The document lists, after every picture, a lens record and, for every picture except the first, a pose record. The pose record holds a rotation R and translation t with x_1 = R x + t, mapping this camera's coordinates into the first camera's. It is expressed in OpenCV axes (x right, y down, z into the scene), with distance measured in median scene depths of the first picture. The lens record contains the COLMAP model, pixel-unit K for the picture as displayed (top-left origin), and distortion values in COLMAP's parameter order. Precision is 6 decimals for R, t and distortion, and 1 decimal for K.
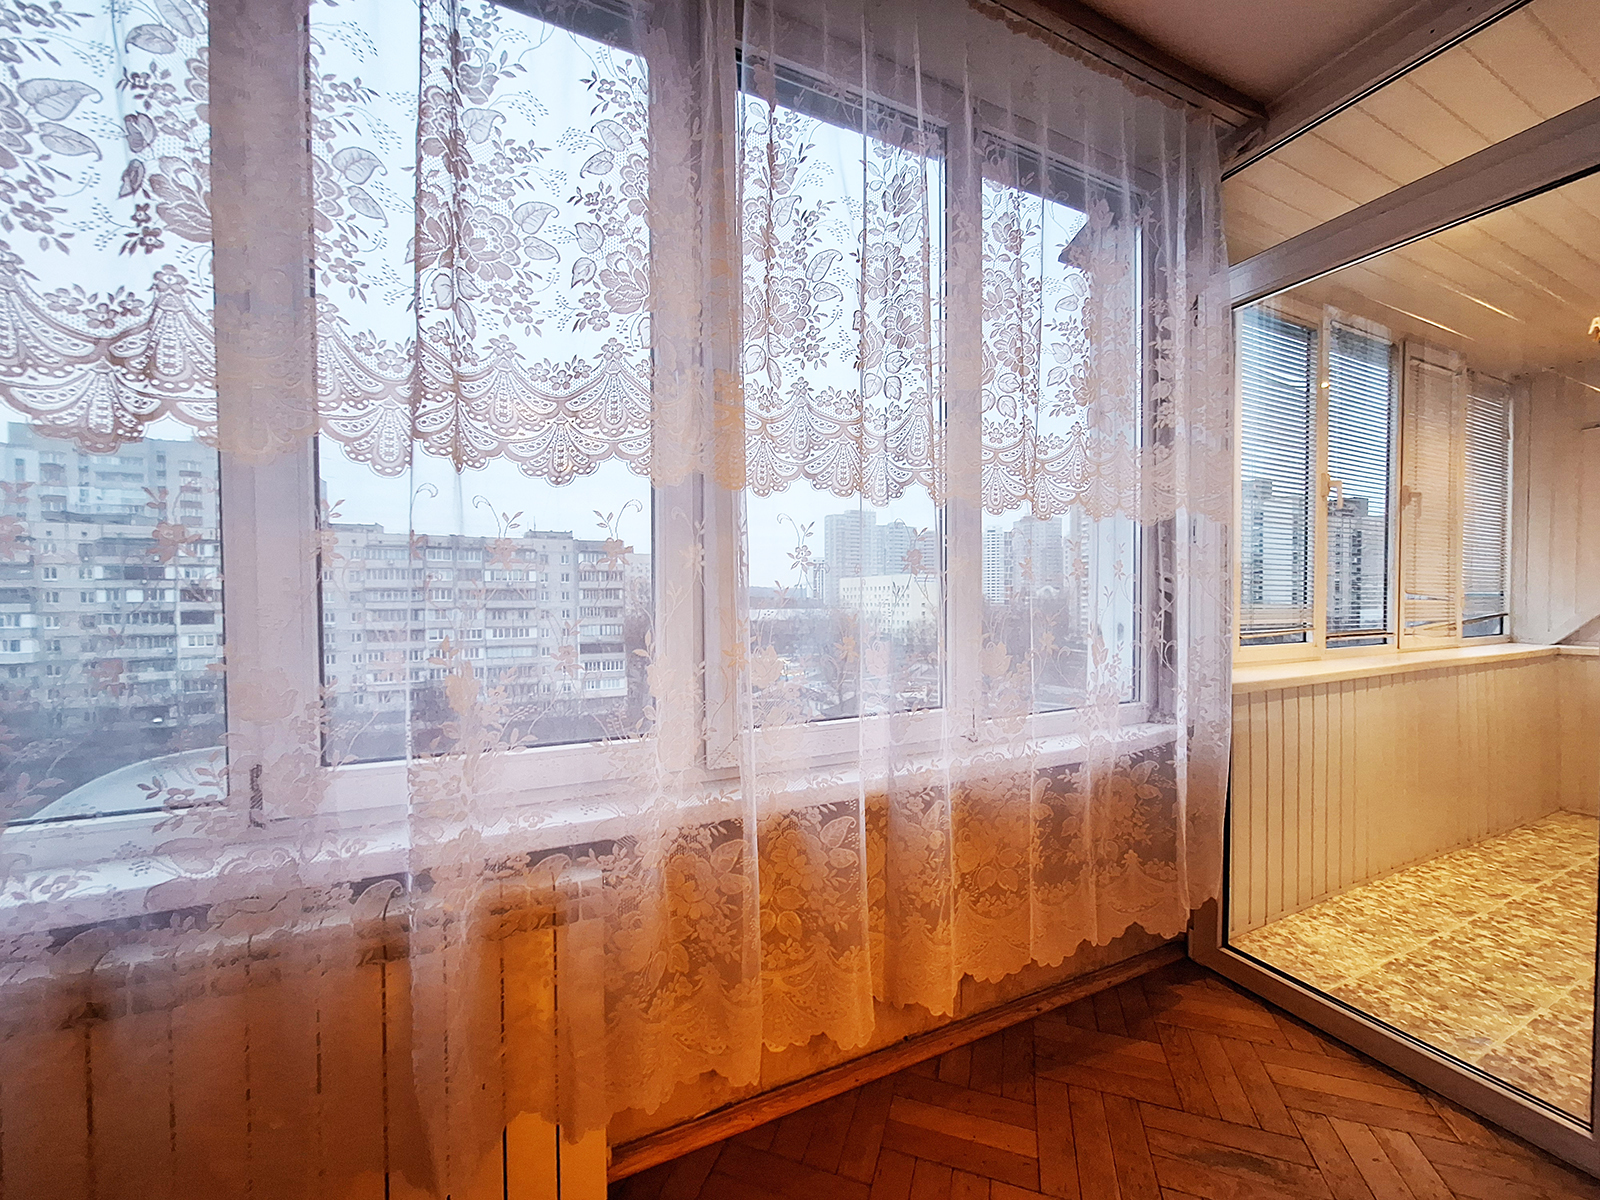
lens RADIAL K [[633.8, 0, 801.8], [0, 633.8, 614.5], [0, 0, 1]] dist [0.001425, 0.002558]
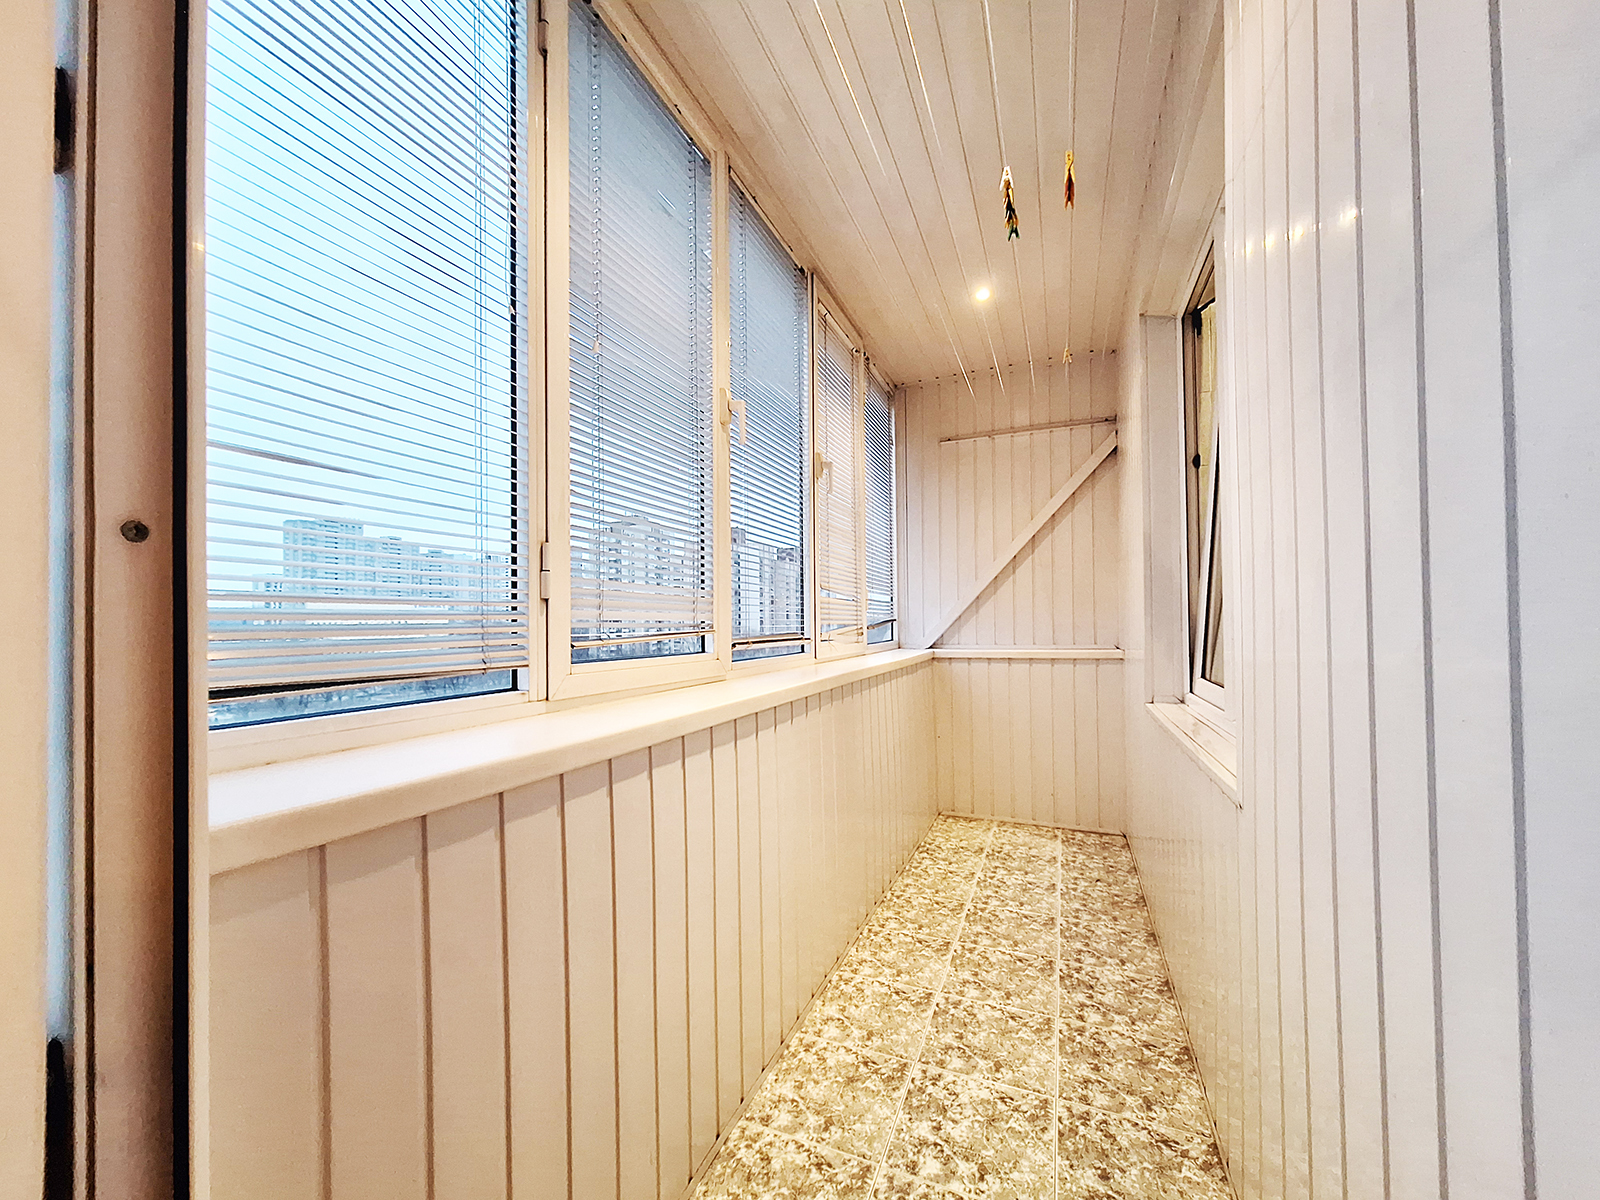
lens RADIAL K [[633.8, 0, 801.8], [0, 633.8, 614.5], [0, 0, 1]] dist [0.001425, 0.002558]
pose [[0.751726, 0.002621, 0.659470, 0.435278], [0.022390, 0.999314, -0.029493, 0.023426], [-0.659095, 0.036937, 0.751152, 0.448847]]
